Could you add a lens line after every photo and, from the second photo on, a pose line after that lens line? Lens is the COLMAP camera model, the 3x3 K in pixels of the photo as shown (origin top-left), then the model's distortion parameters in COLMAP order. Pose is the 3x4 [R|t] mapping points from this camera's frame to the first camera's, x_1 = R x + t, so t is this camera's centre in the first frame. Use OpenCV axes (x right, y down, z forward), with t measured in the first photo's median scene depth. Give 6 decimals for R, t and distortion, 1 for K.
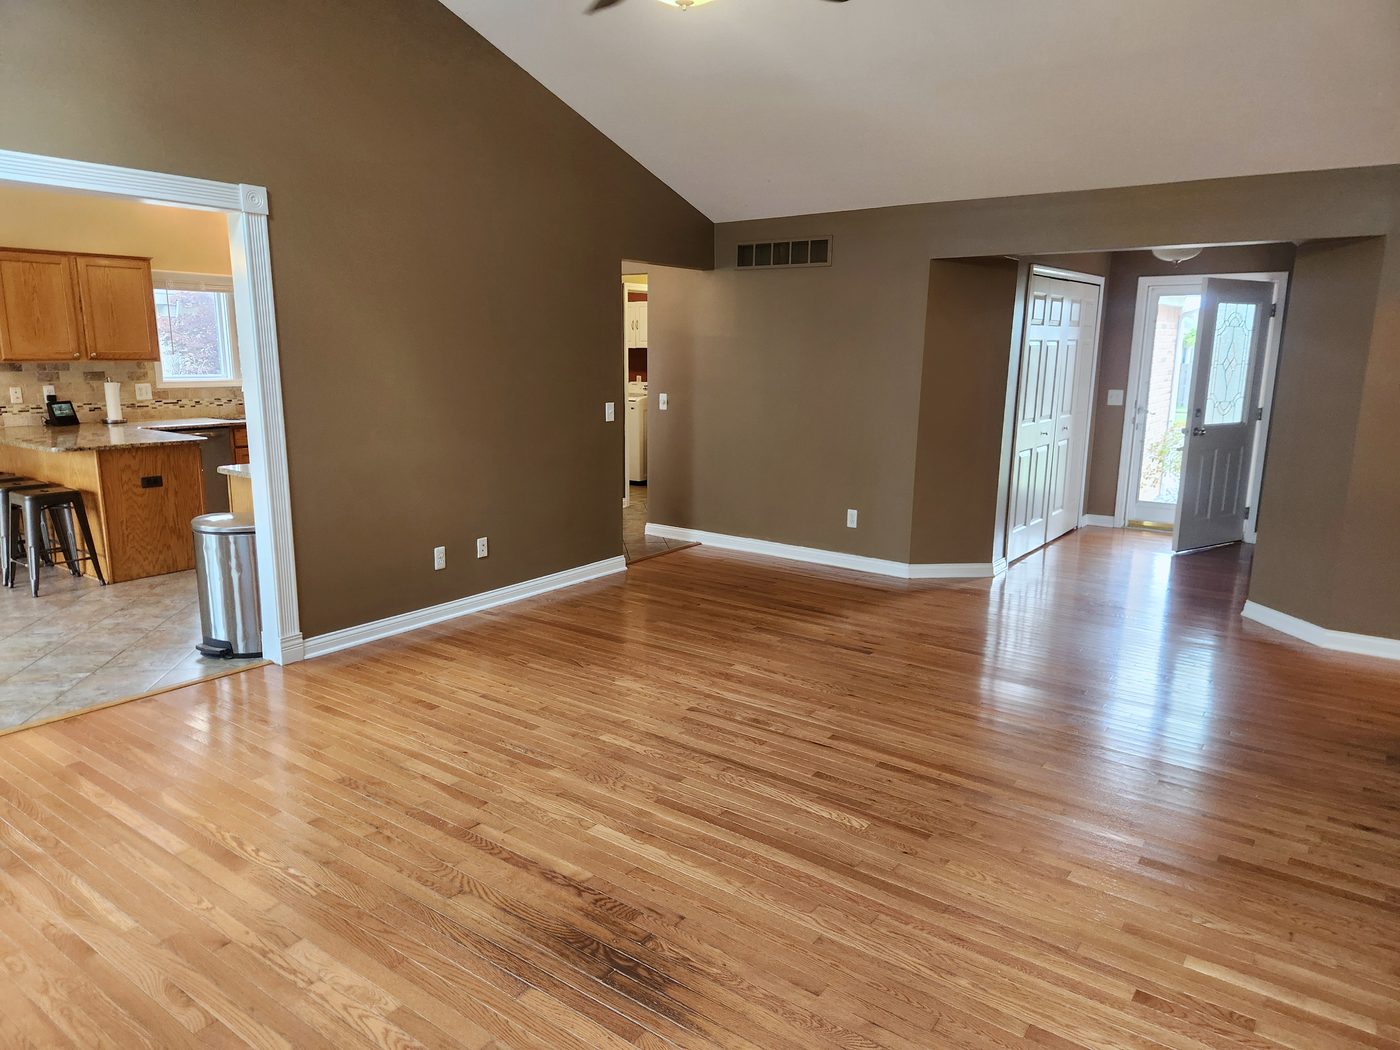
lens RADIAL K [[941.2, 0, 694.6], [0, 941.2, 524.6], [0, 0, 1]] dist [0.042806, -0.019811]
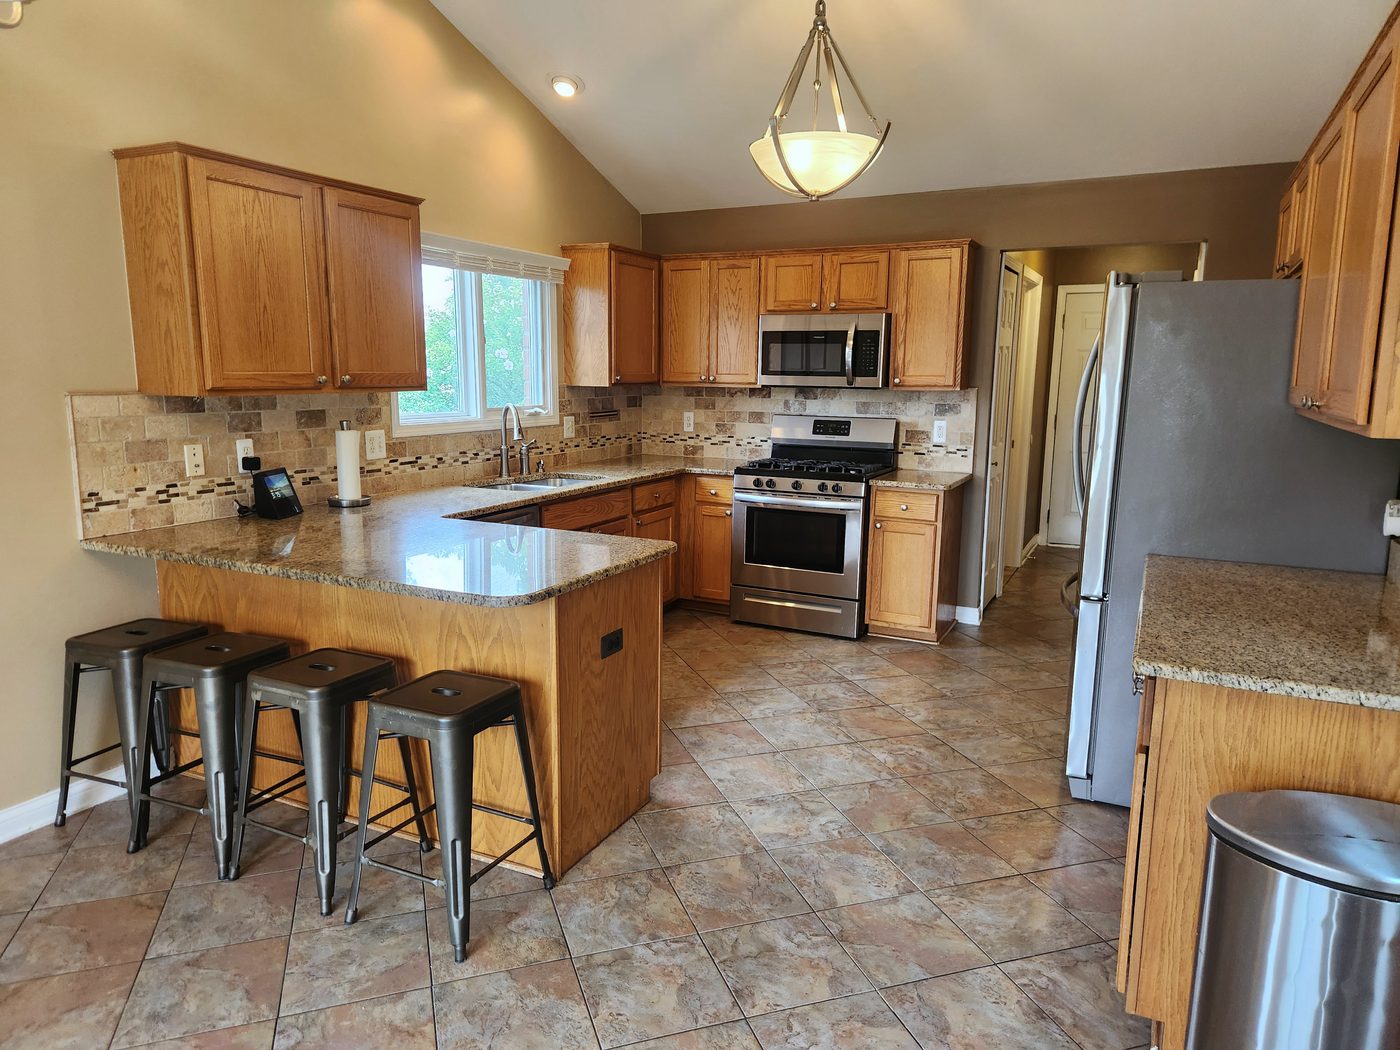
lens RADIAL K [[941.2, 0, 695.3], [0, 941.2, 524.4], [0, 0, 1]] dist [0.042806, -0.019811]
pose [[0.985902, -0.032628, 0.164113, -0.625714], [0.036700, 0.999088, -0.021841, -0.095377], [-0.163251, 0.027556, 0.986200, 0.549734]]
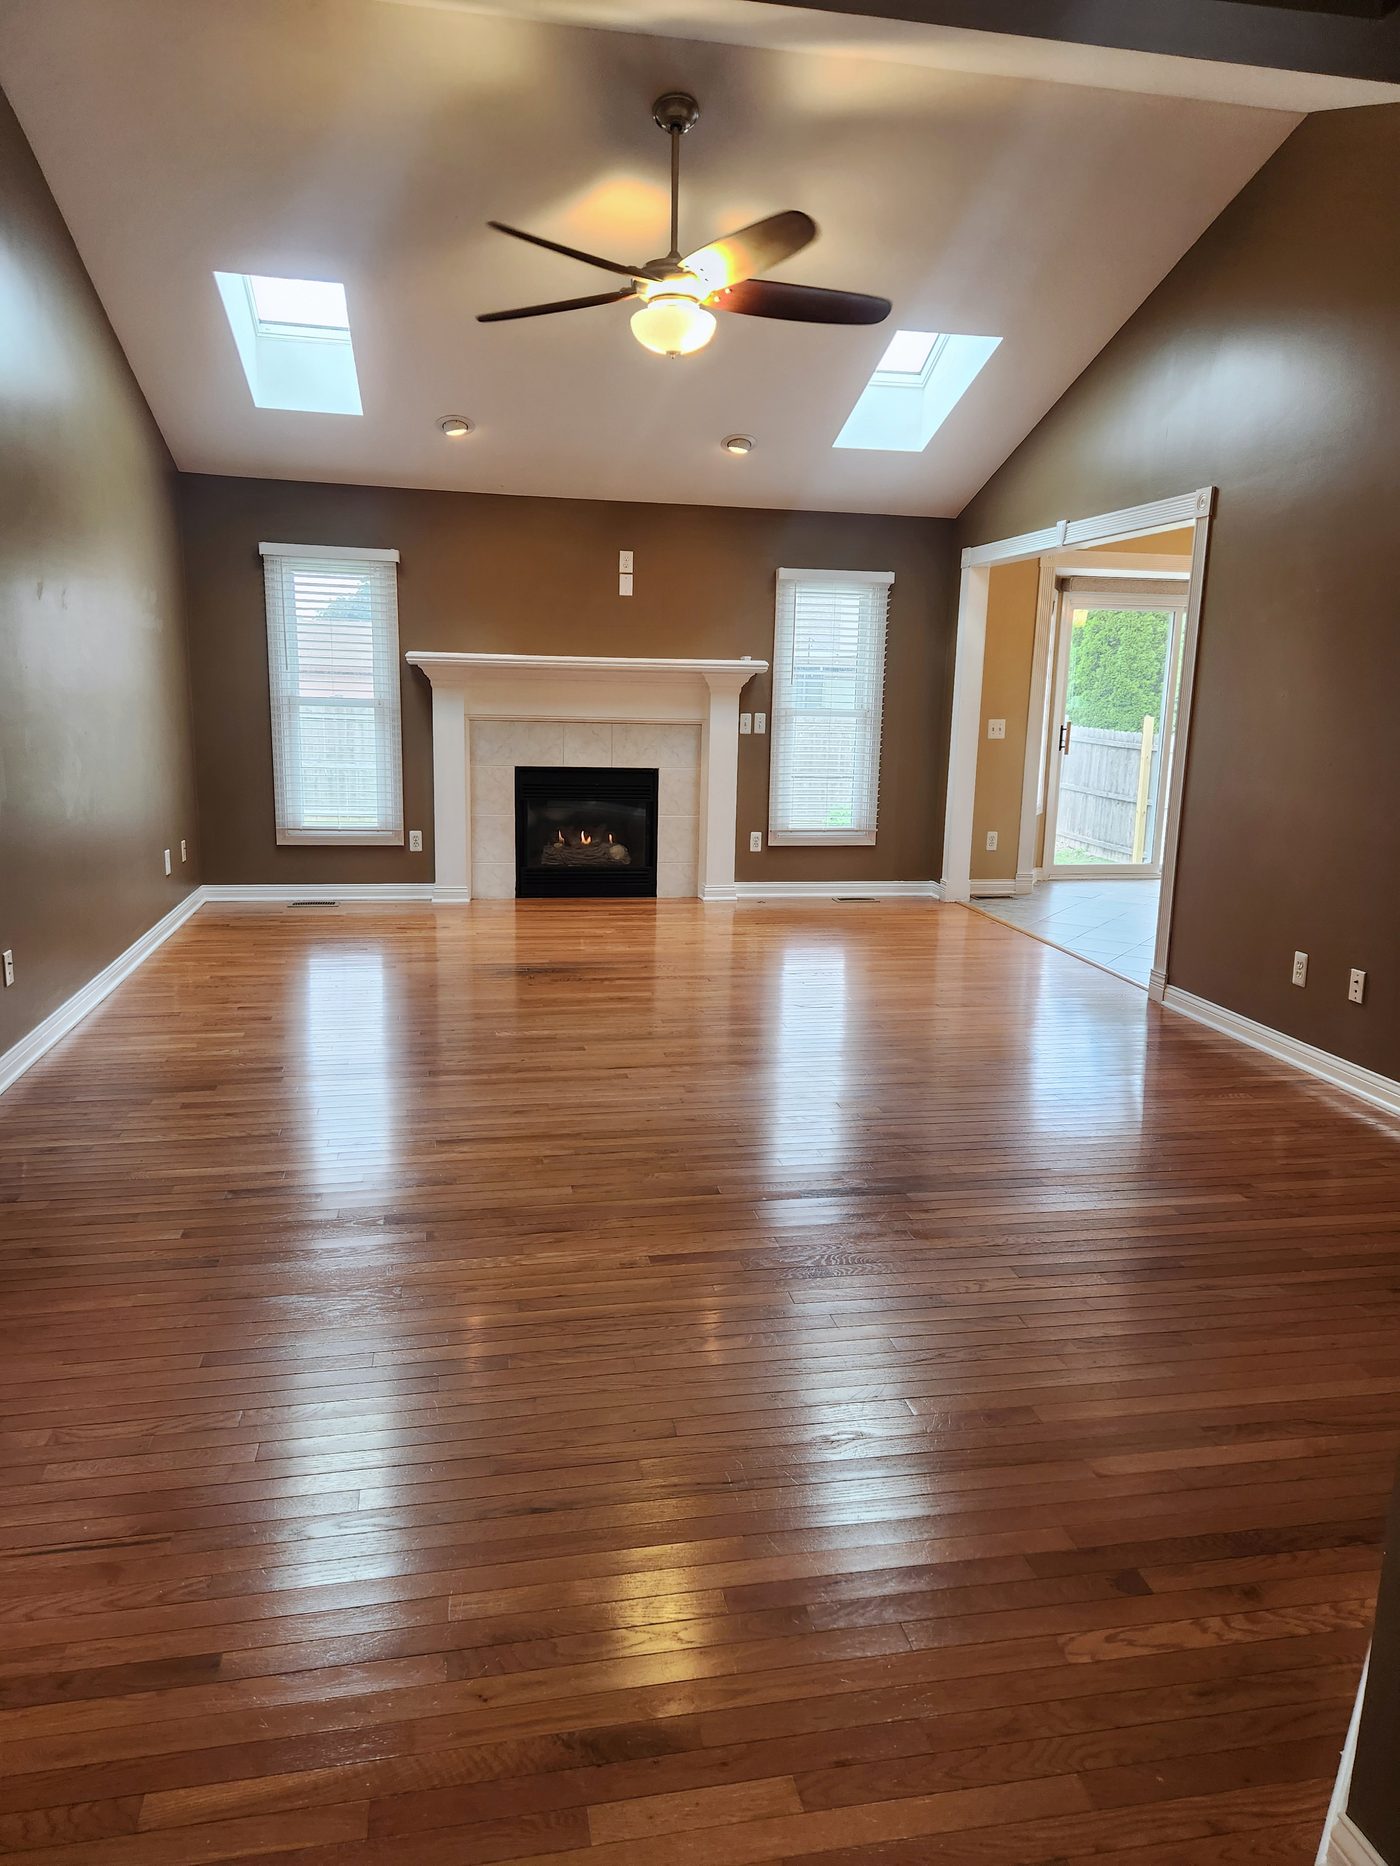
lens RADIAL K [[1254.5, 0, 704.2], [0, 1254.5, 922.0], [0, 0, 1]] dist [0.042806, -0.019811]
pose [[-0.676680, 0.106469, -0.728539, 0.600501], [-0.172991, 0.938800, 0.297874, -0.171225], [0.715666, 0.327596, -0.616849, 1.119568]]
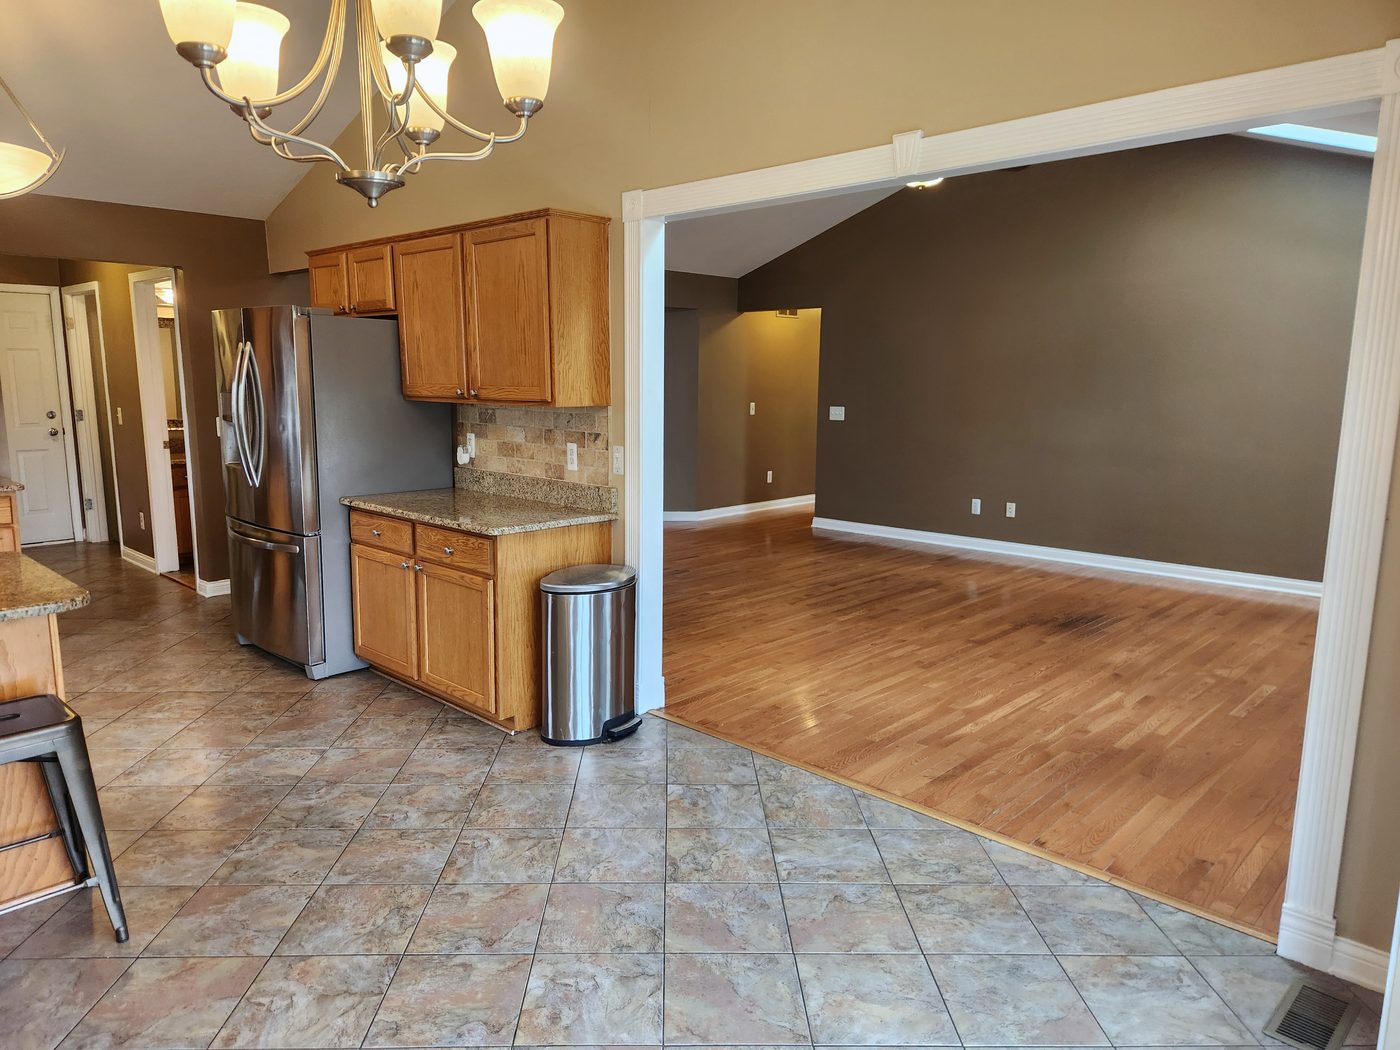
lens RADIAL K [[941.2, 0, 694.0], [0, 941.2, 525.0], [0, 0, 1]] dist [0.042806, -0.019811]
pose [[0.129826, -0.171906, 0.976521, -1.009449], [0.184835, 0.971789, 0.146500, -0.118874], [-0.974157, 0.161475, 0.157938, 0.620991]]
